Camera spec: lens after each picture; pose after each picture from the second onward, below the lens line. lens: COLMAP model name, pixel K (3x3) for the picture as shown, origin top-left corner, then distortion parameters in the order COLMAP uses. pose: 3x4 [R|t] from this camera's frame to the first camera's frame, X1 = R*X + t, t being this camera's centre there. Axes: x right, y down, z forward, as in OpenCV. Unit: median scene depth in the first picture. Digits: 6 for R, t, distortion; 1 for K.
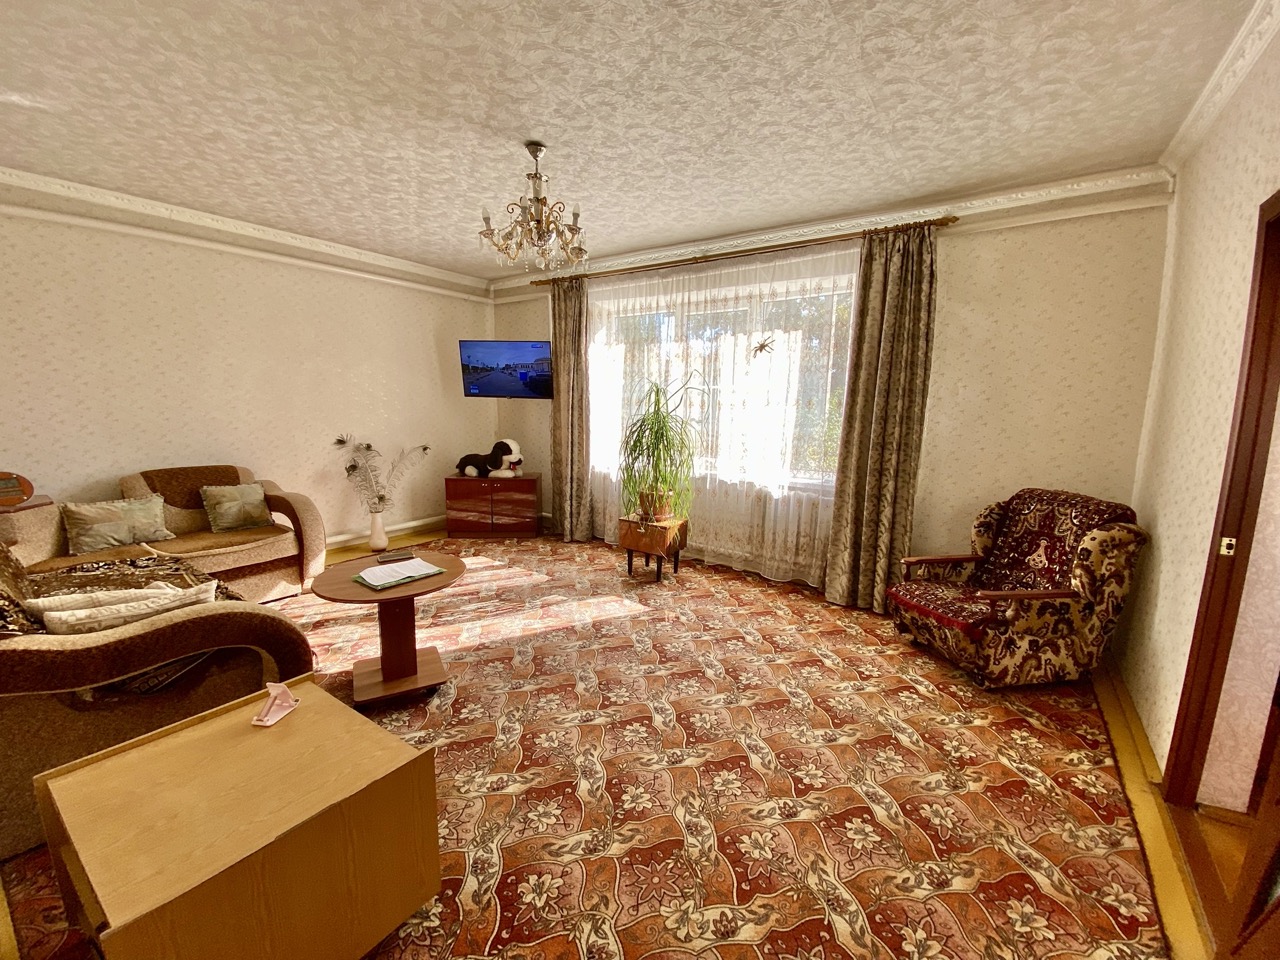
lens RADIAL K [[507.0, 0, 641.8], [0, 507.0, 476.0], [0, 0, 1]] dist [0.026024, -0.020087]
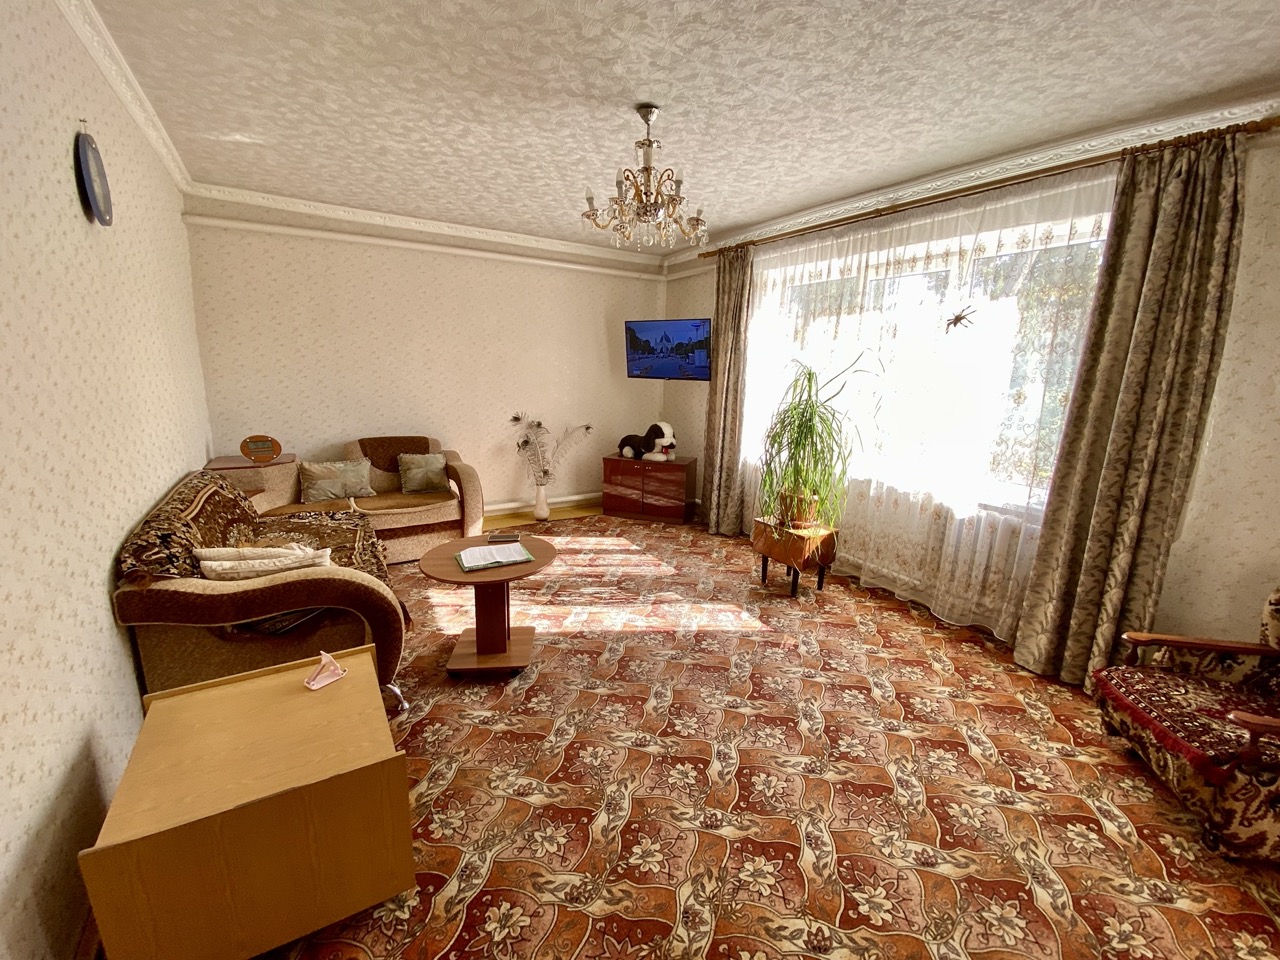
lens RADIAL K [[521.3, 0, 639.9], [0, 521.3, 478.2], [0, 0, 1]] dist [0.026775, -0.022397]
pose [[0.920172, 0.086218, -0.381903, 0.148829], [-0.066487, 0.995695, 0.064589, -0.044775], [0.385828, -0.034041, 0.921943, 0.095033]]
